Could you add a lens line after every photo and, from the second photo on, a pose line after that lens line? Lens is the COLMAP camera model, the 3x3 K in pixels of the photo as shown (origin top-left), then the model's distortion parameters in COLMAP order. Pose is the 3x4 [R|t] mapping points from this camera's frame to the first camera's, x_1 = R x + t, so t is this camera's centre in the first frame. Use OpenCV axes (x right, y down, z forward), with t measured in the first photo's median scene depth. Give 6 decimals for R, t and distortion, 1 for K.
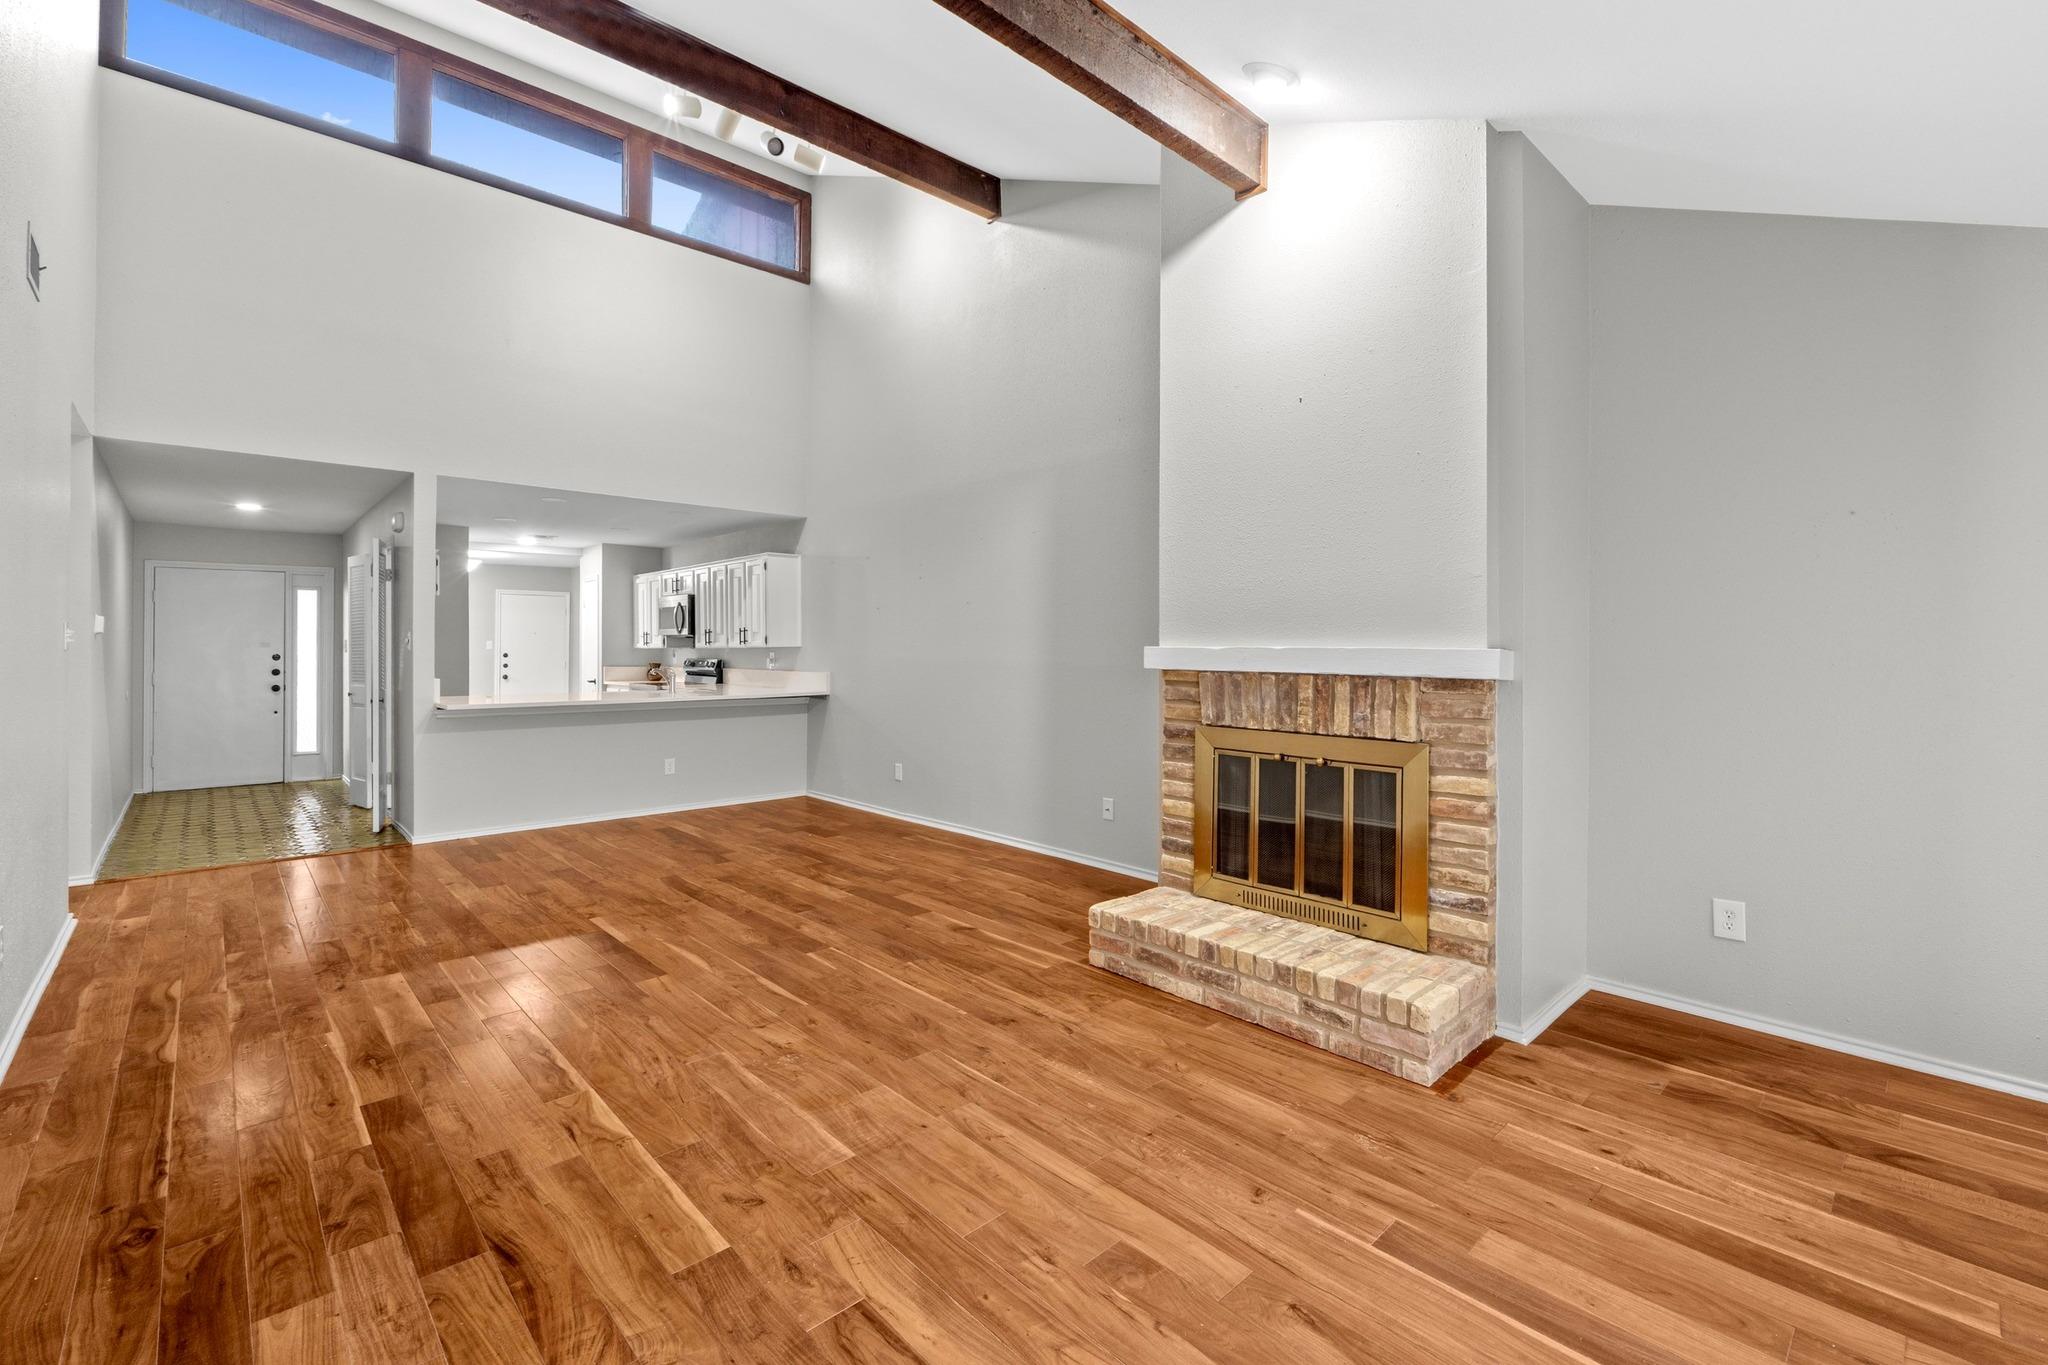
lens RADIAL K [[875.8, 0, 1016.6], [0, 875.8, 647.5], [0, 0, 1]] dist [-0.002953, -0.000117]
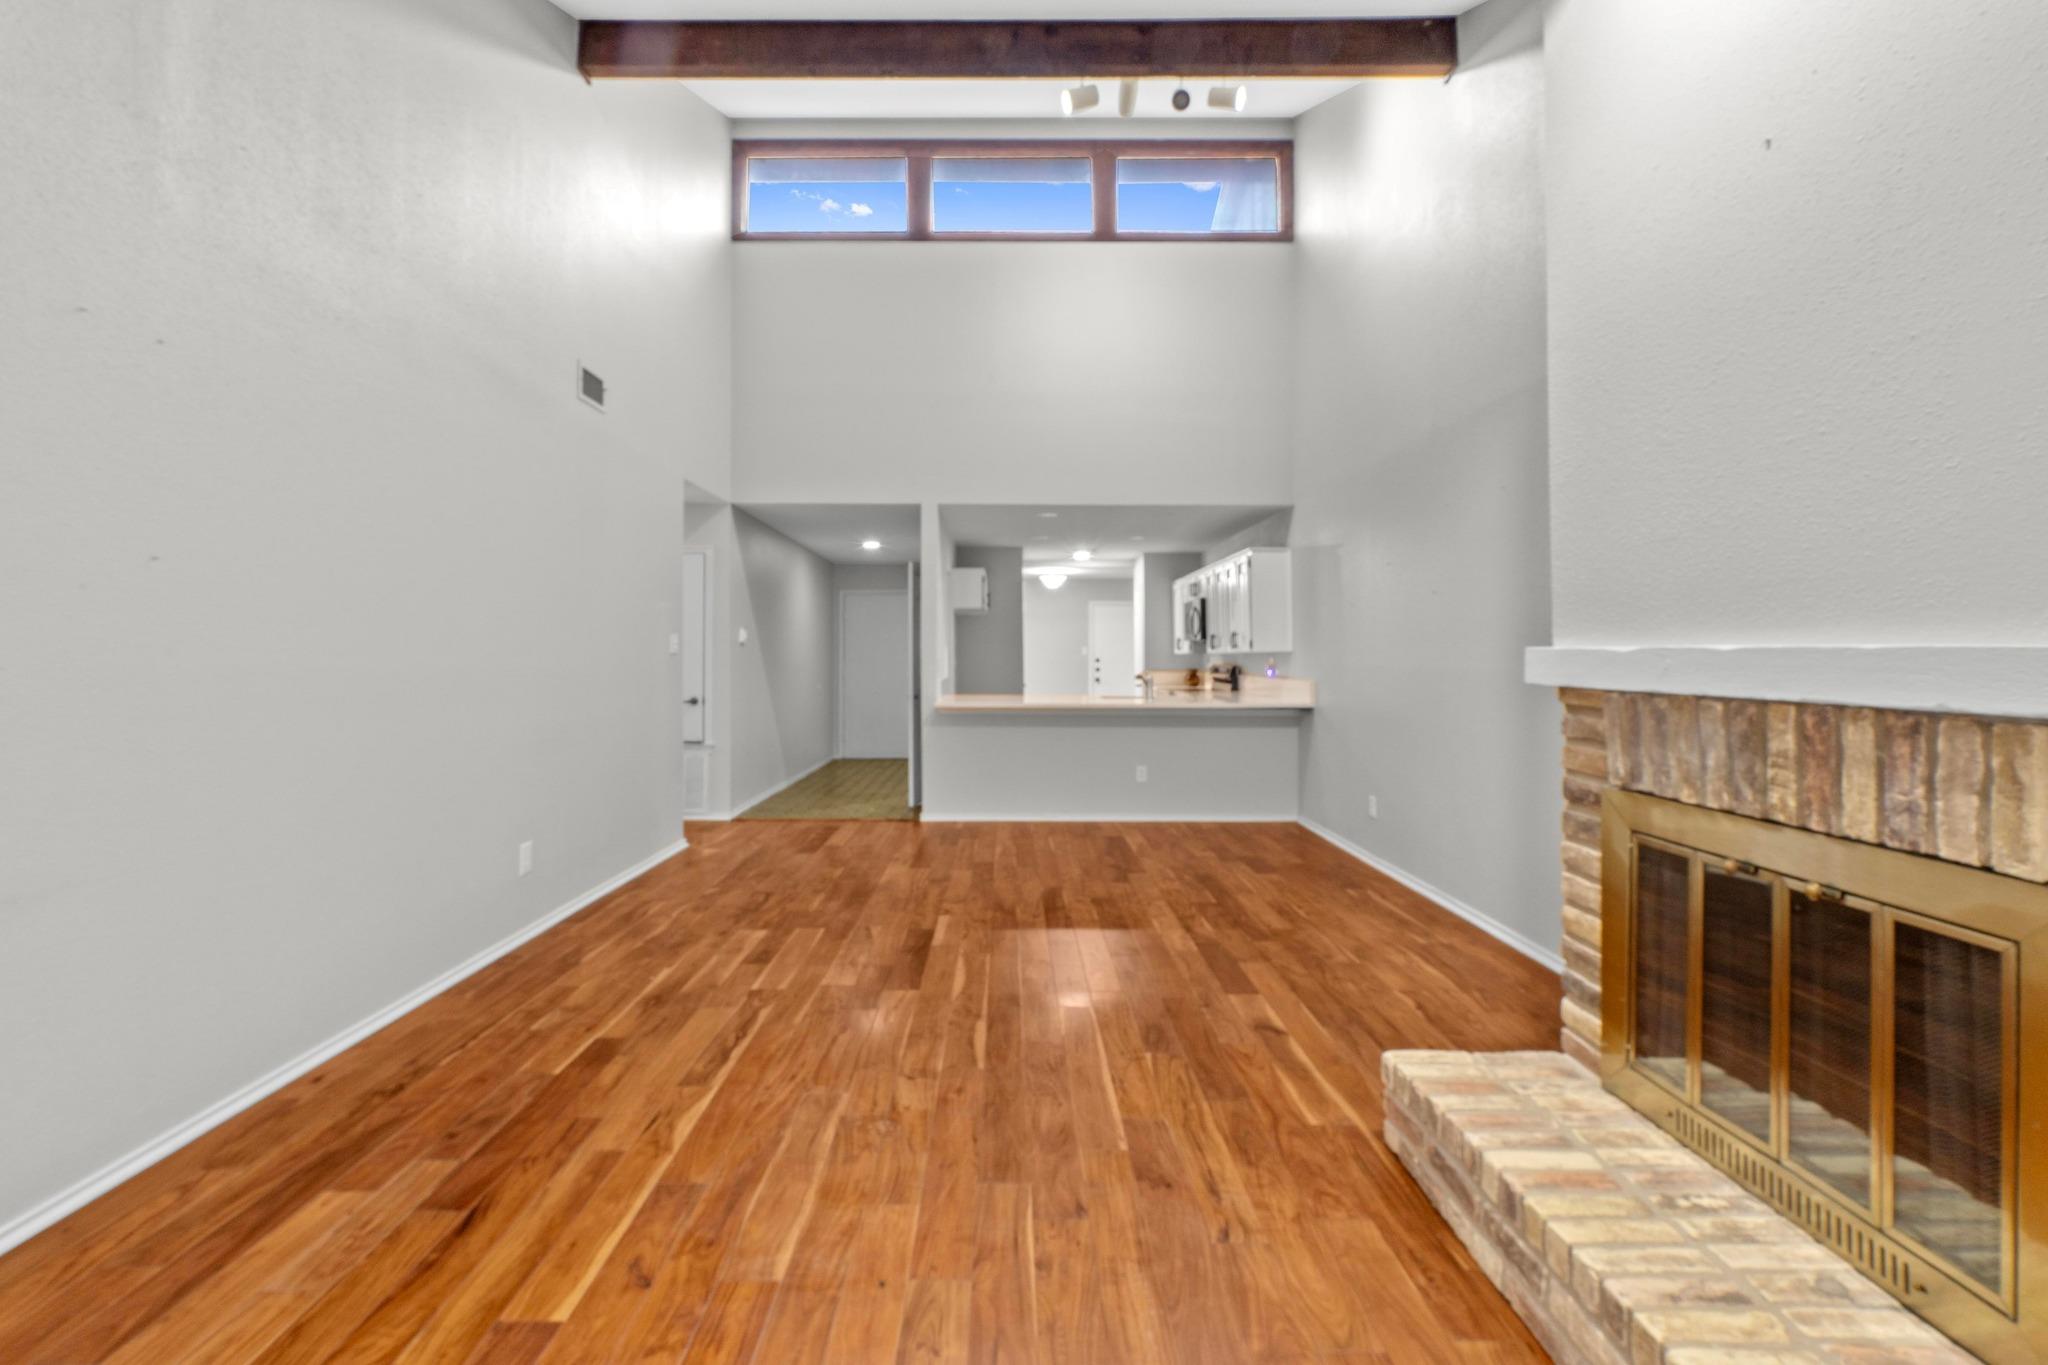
lens RADIAL K [[884.7, 0, 1012.1], [0, 884.7, 637.6], [0, 0, 1]] dist [-0.002464, -0.000298]
pose [[0.736584, -0.012900, -0.676223, 0.327870], [0.000323, 0.999825, -0.018721, 0.003707], [0.676346, 0.013572, 0.736459, 0.334600]]
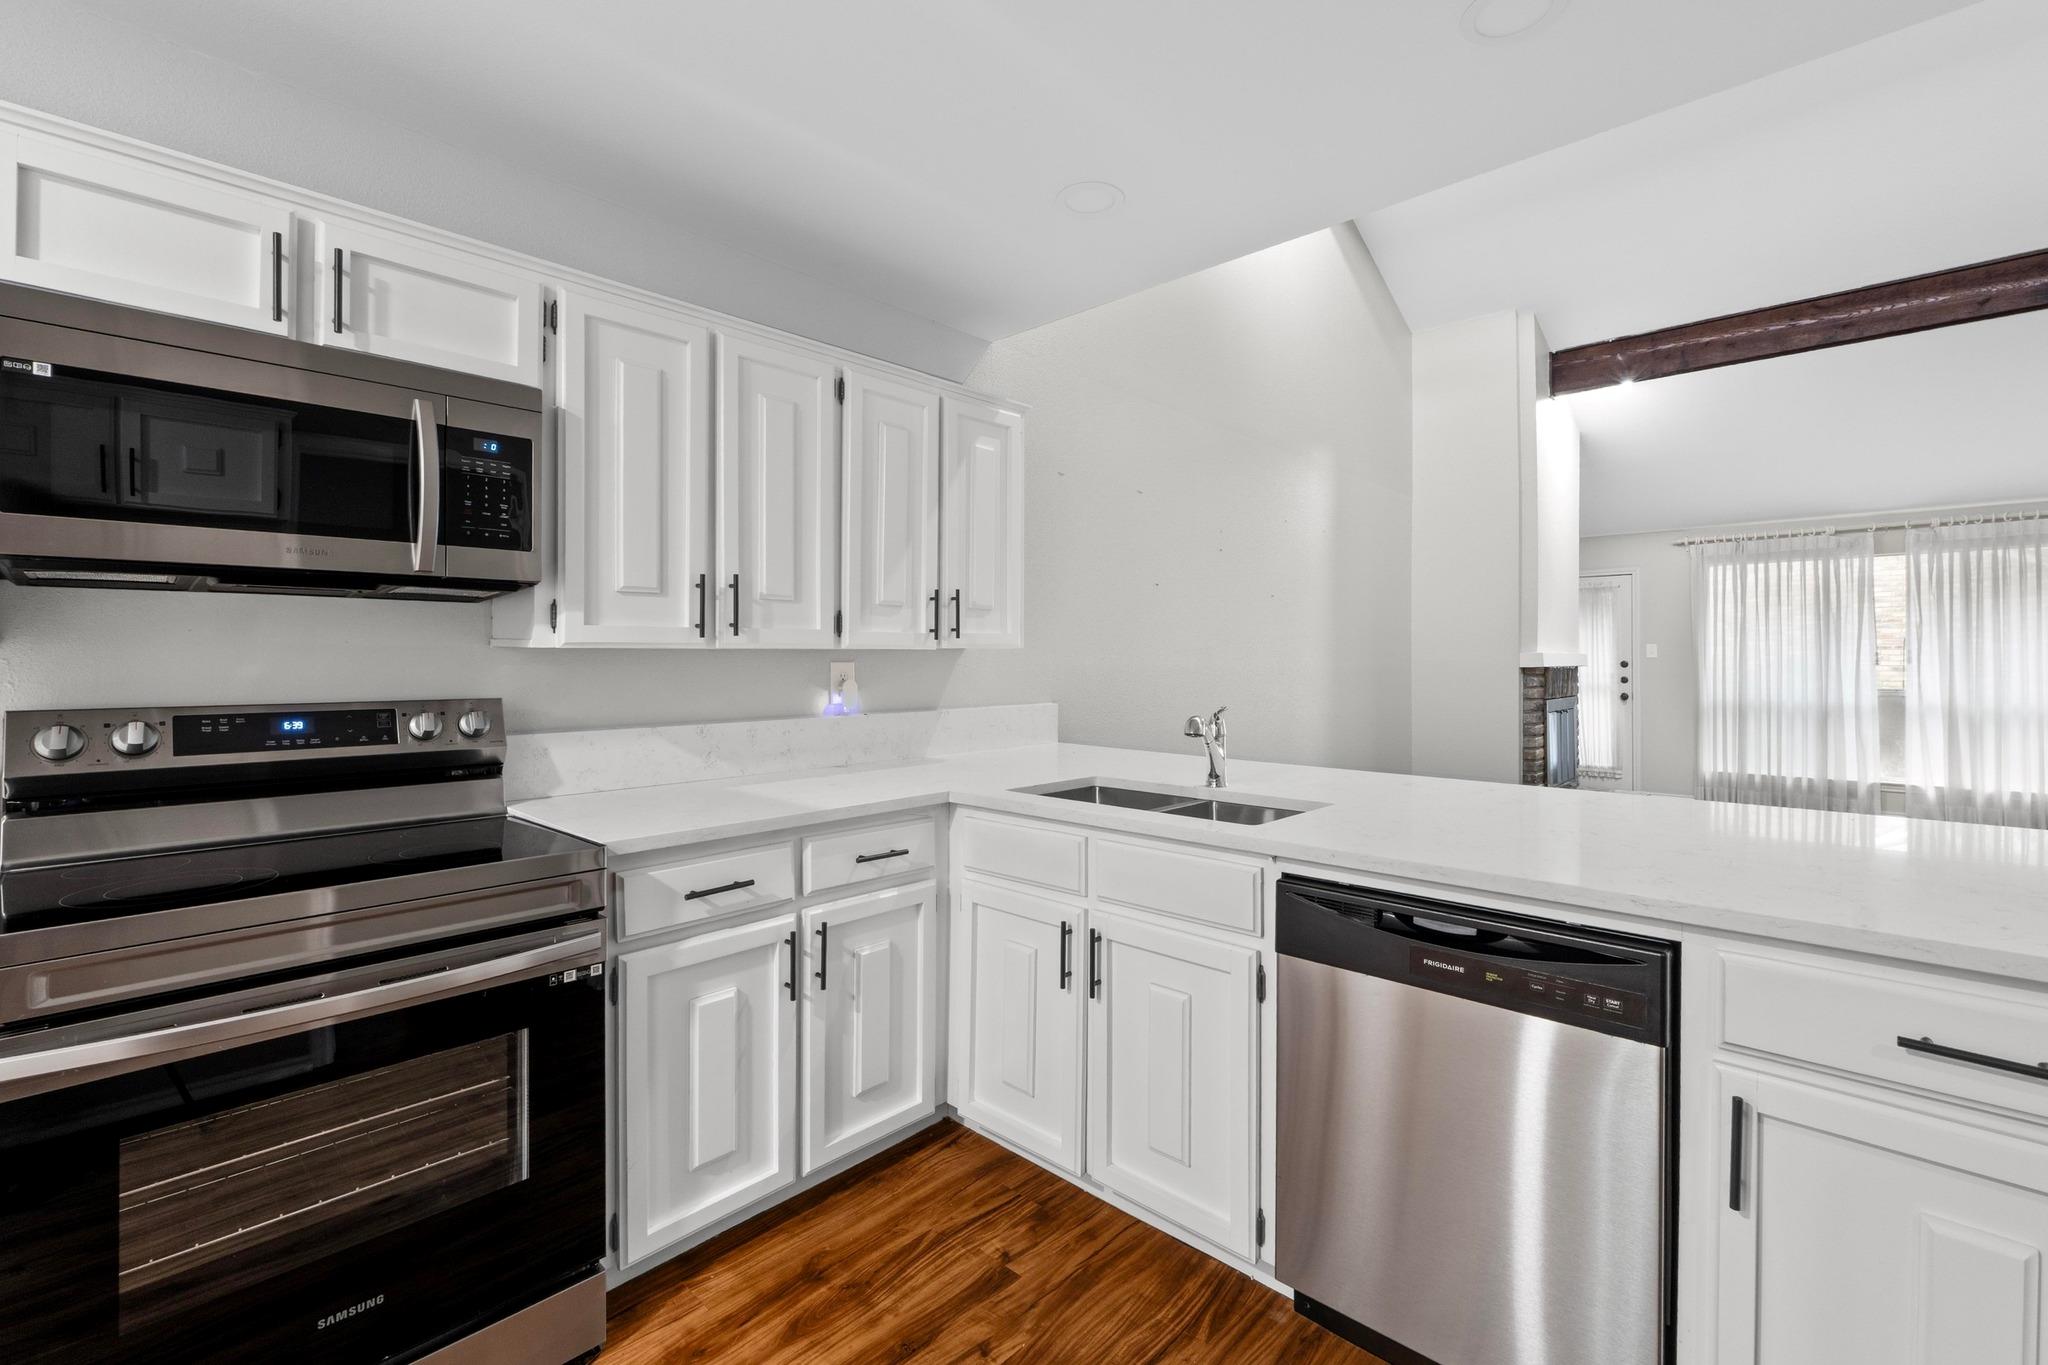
lens RADIAL K [[887.6, 0, 1028.5], [0, 887.6, 650.8], [0, 0, 1]] dist [-0.004908, -0.000150]
pose [[-0.076397, 0.004648, 0.997067, -1.456859], [-0.001366, 0.999988, -0.004767, 0.004976], [-0.997077, -0.001727, -0.076390, 2.208692]]
